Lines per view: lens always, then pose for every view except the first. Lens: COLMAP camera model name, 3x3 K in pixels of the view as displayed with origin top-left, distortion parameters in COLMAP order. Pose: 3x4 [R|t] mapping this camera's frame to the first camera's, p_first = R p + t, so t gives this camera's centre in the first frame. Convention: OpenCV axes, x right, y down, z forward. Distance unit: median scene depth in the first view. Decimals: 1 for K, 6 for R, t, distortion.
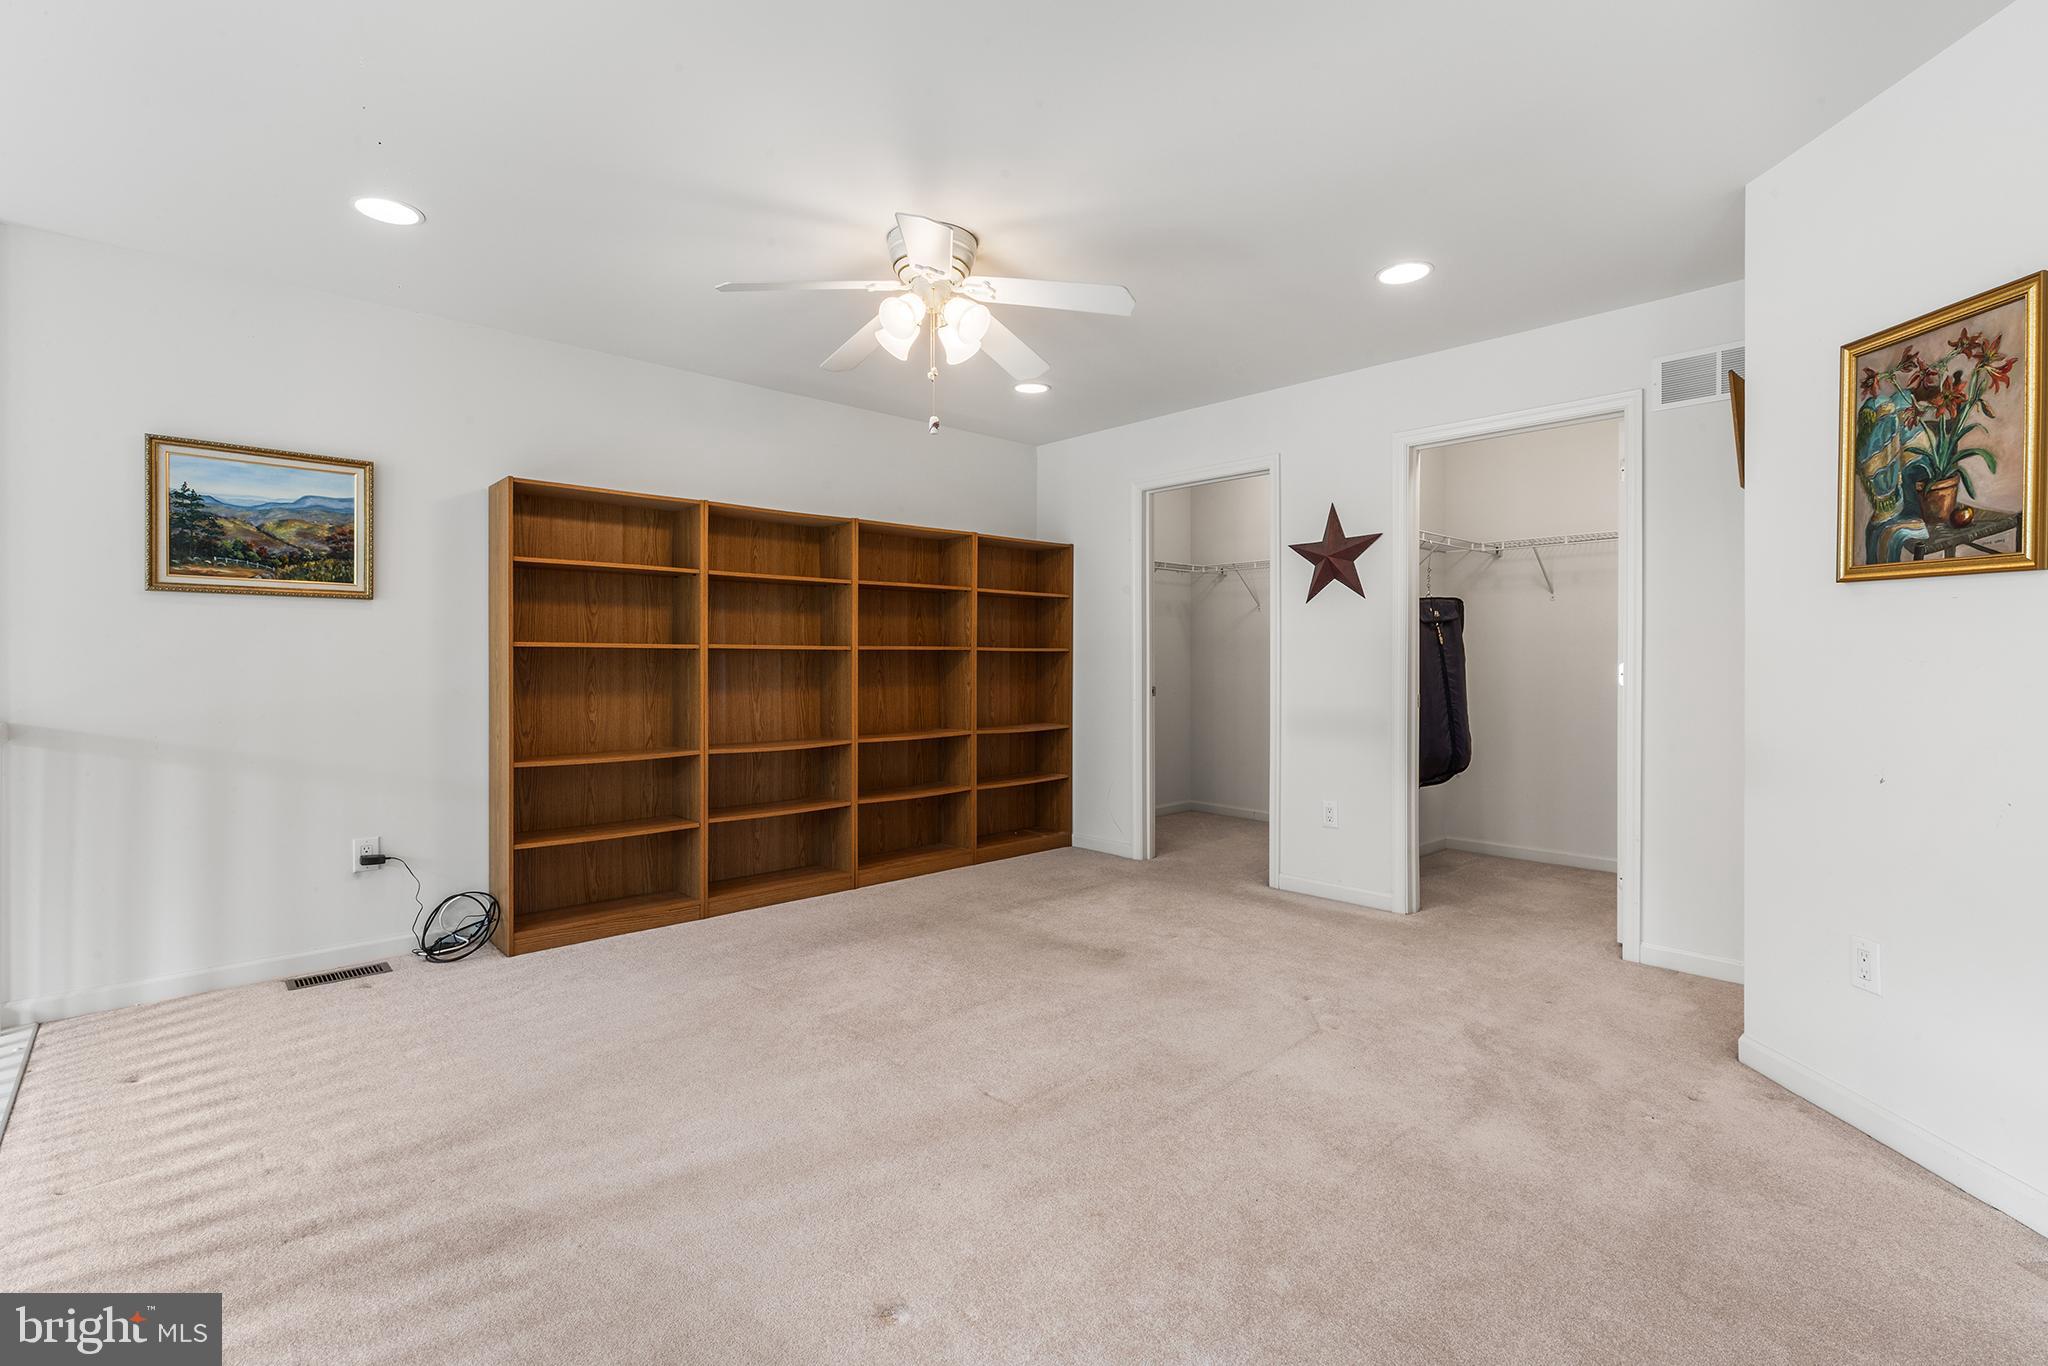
lens RADIAL K [[929.5, 0, 1026.2], [0, 929.5, 667.3], [0, 0, 1]] dist [0.003504, -0.000538]
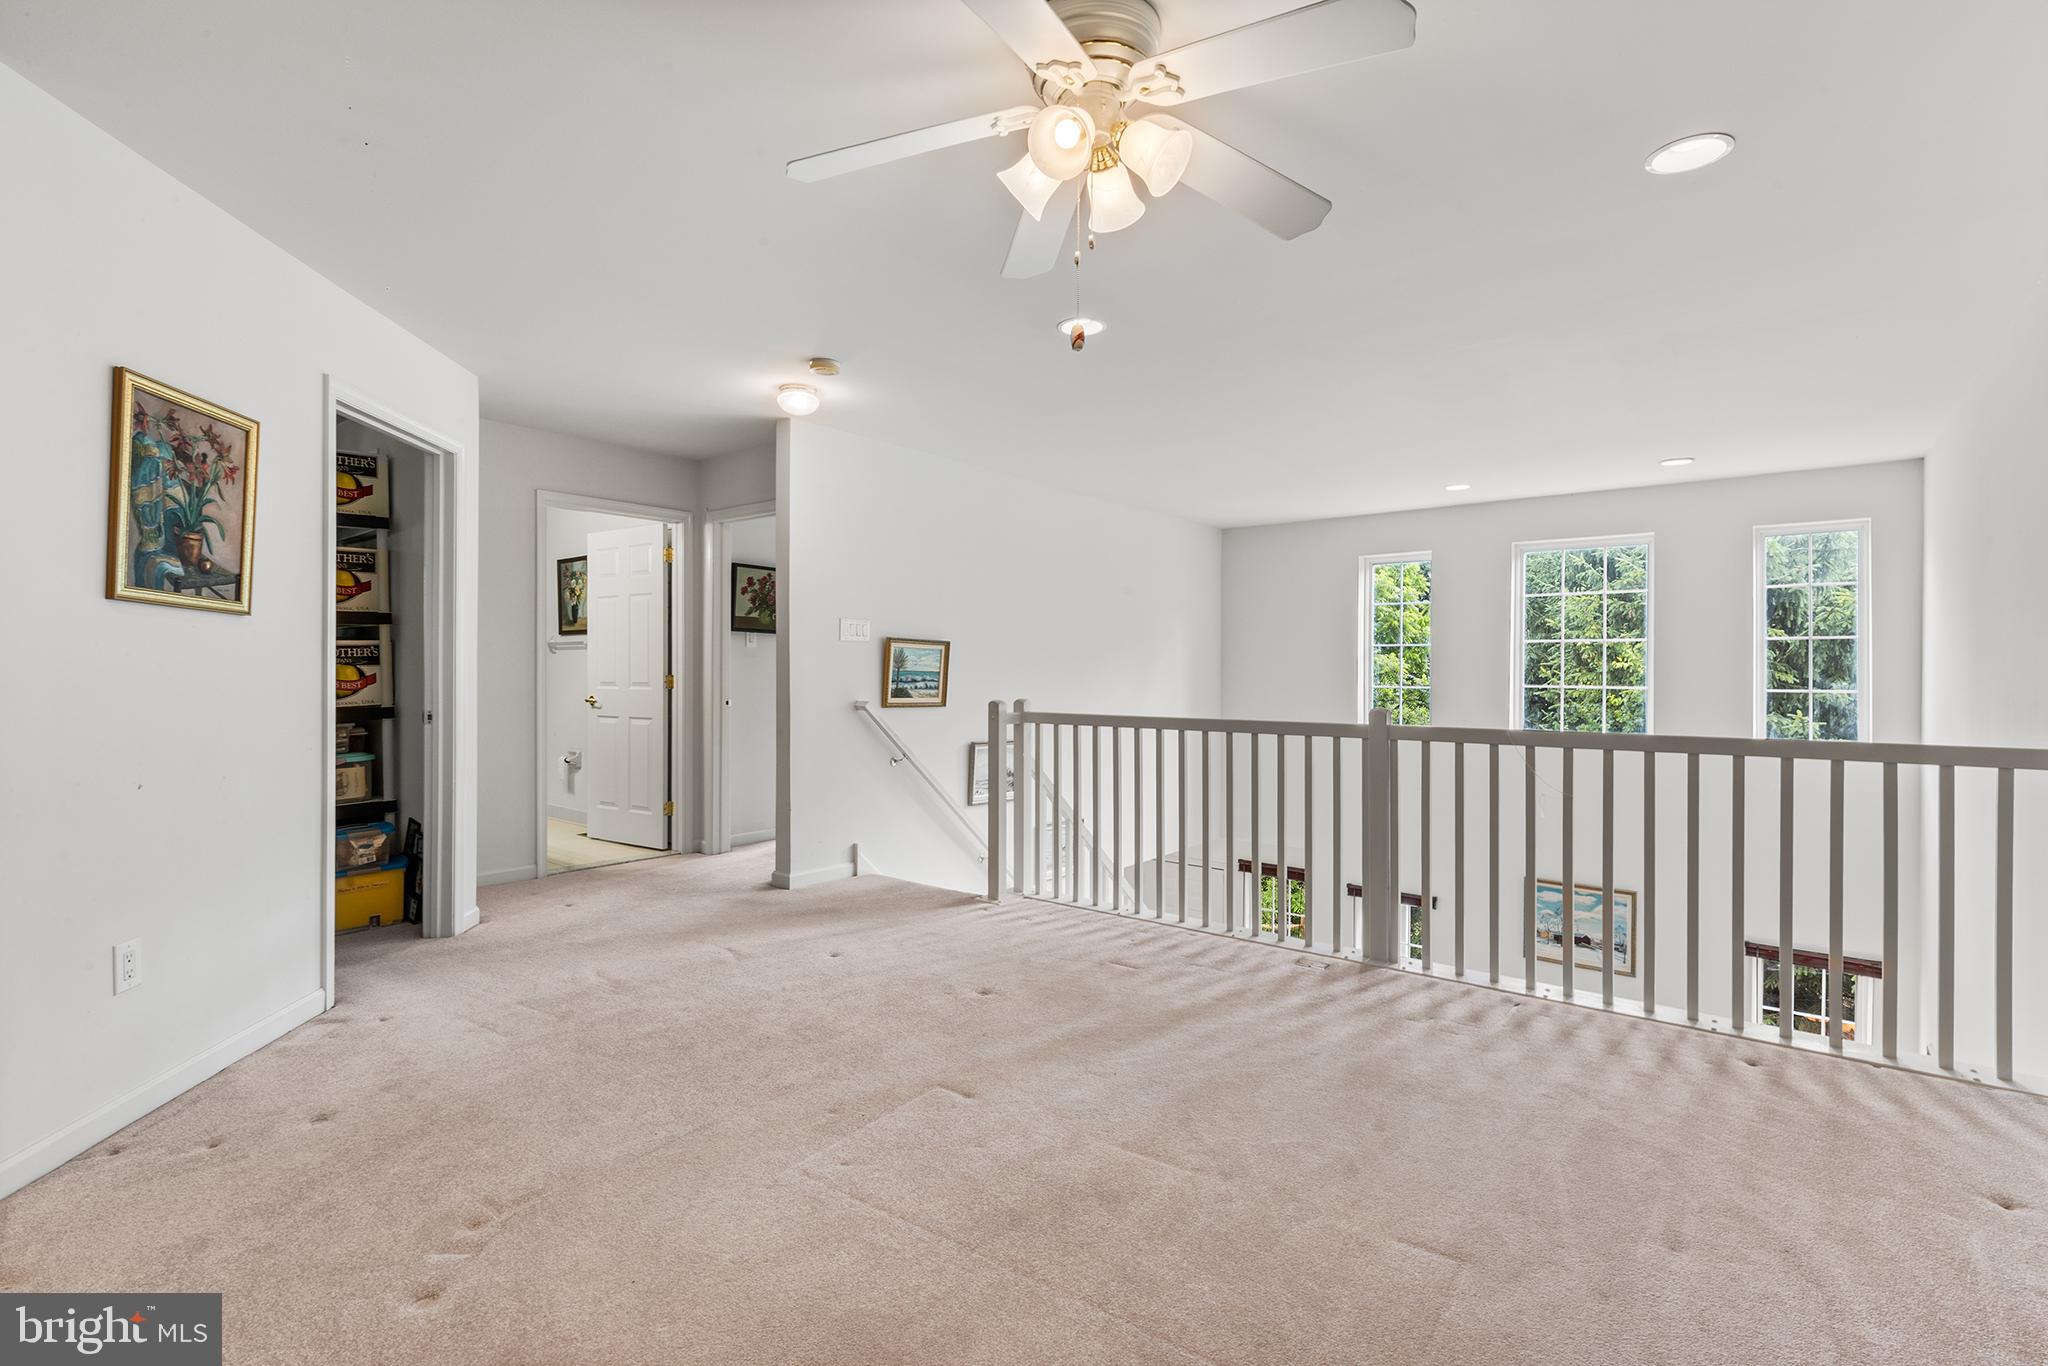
lens RADIAL K [[942.5, 0, 1028.2], [0, 942.5, 663.2], [0, 0, 1]] dist [0.003785, 0.000388]
pose [[-0.987366, -0.003863, -0.158410, 0.071473], [-0.004135, 0.999990, 0.001387, -0.030502], [0.158403, 0.002025, -0.987373, 2.401181]]
